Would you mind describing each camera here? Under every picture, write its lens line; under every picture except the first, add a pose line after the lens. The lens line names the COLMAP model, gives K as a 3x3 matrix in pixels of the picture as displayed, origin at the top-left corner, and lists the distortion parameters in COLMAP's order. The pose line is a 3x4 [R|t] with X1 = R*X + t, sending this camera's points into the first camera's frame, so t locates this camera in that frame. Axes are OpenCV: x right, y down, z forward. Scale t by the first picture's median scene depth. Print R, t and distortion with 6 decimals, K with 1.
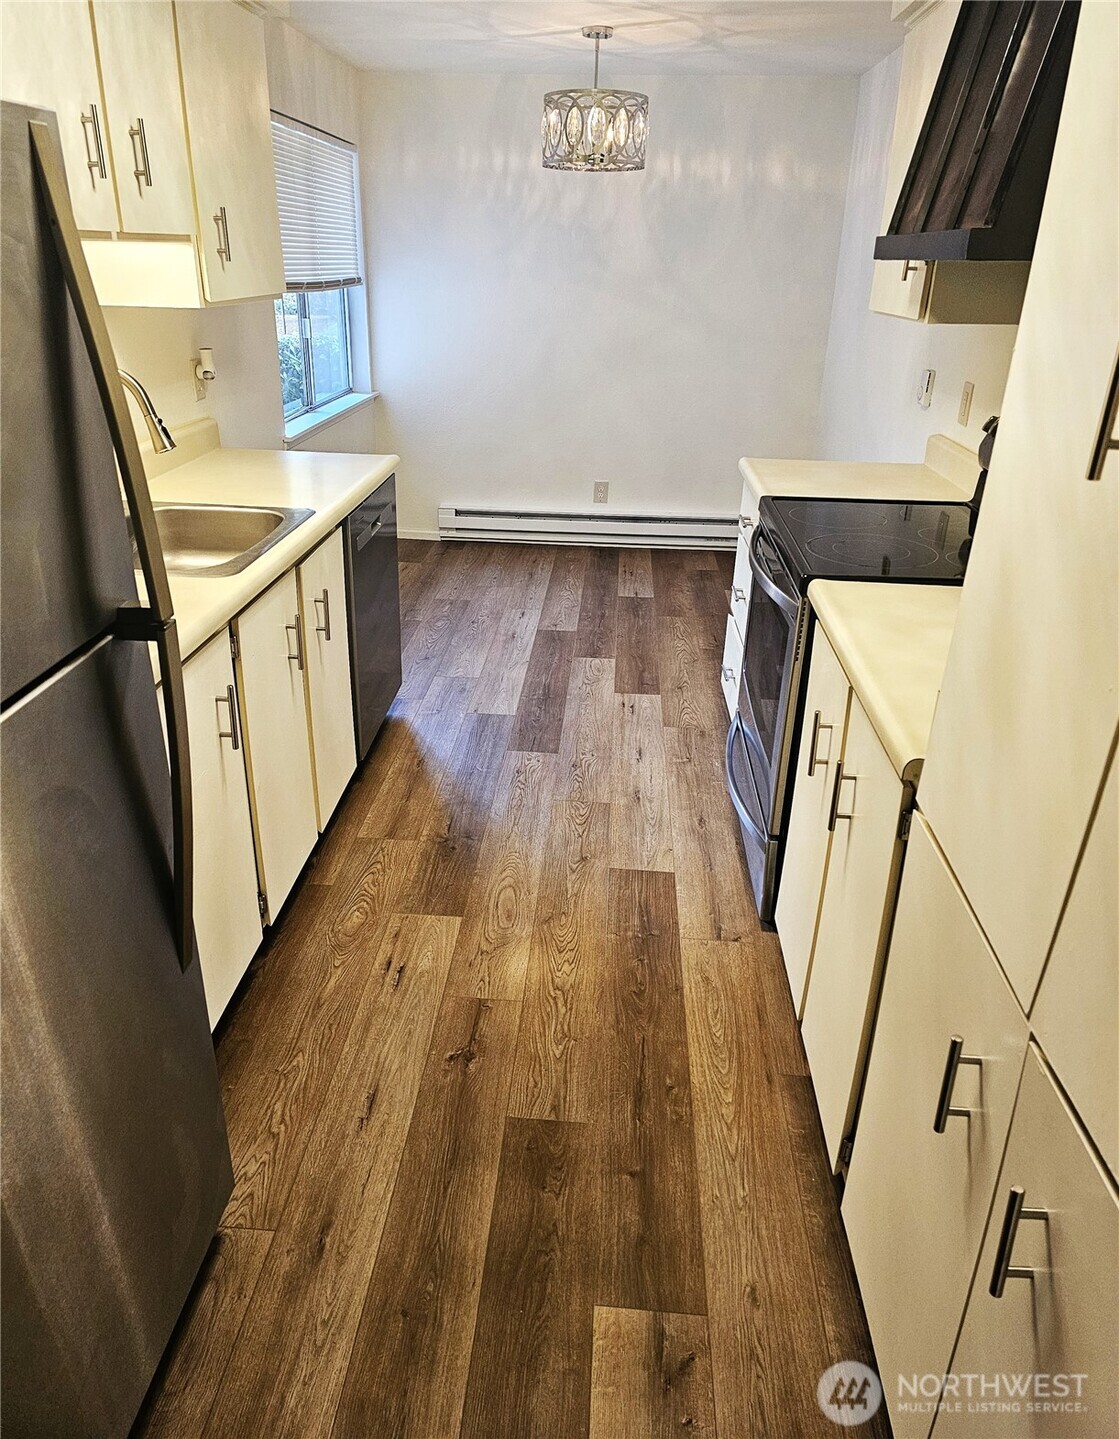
lens RADIAL K [[1020.2, 0, 559.5], [0, 1020.2, 719.5], [0, 0, 1]] dist [0.096316, -0.137578]
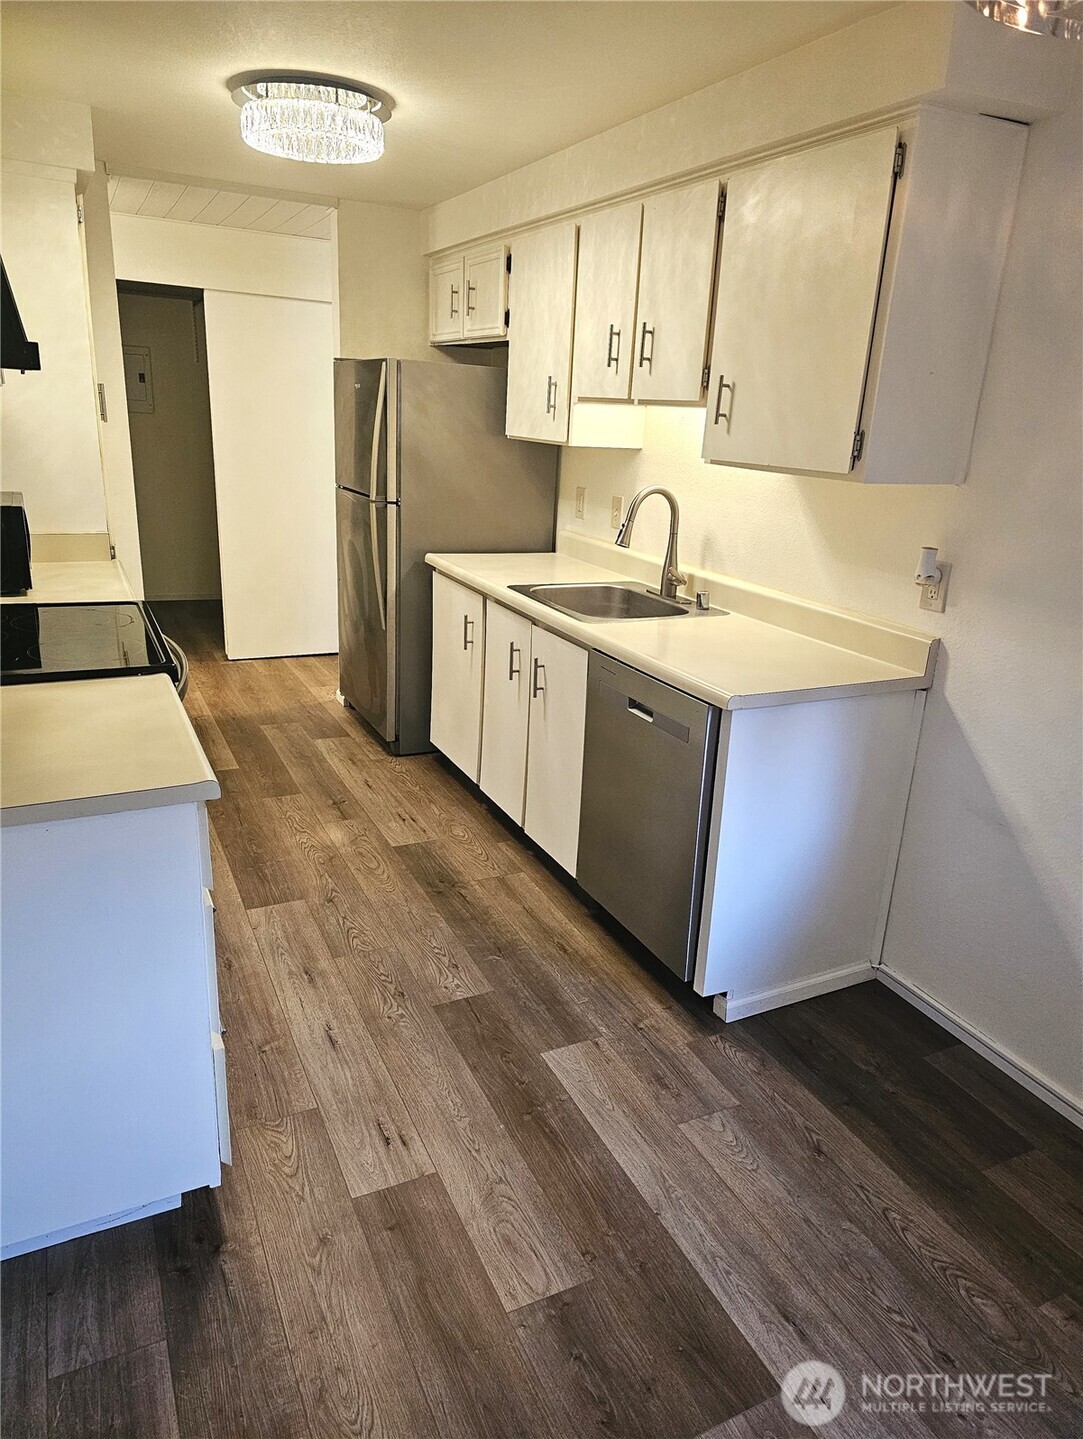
lens RADIAL K [[875.7, 0, 541.5], [0, 875.7, 719.5], [0, 0, 1]] dist [0.002414, 0.000104]
pose [[-0.858409, 0.115660, -0.499757, 0.262594], [-0.269055, 0.727965, 0.630616, -0.634241], [0.436743, 0.675788, -0.593773, 1.419457]]
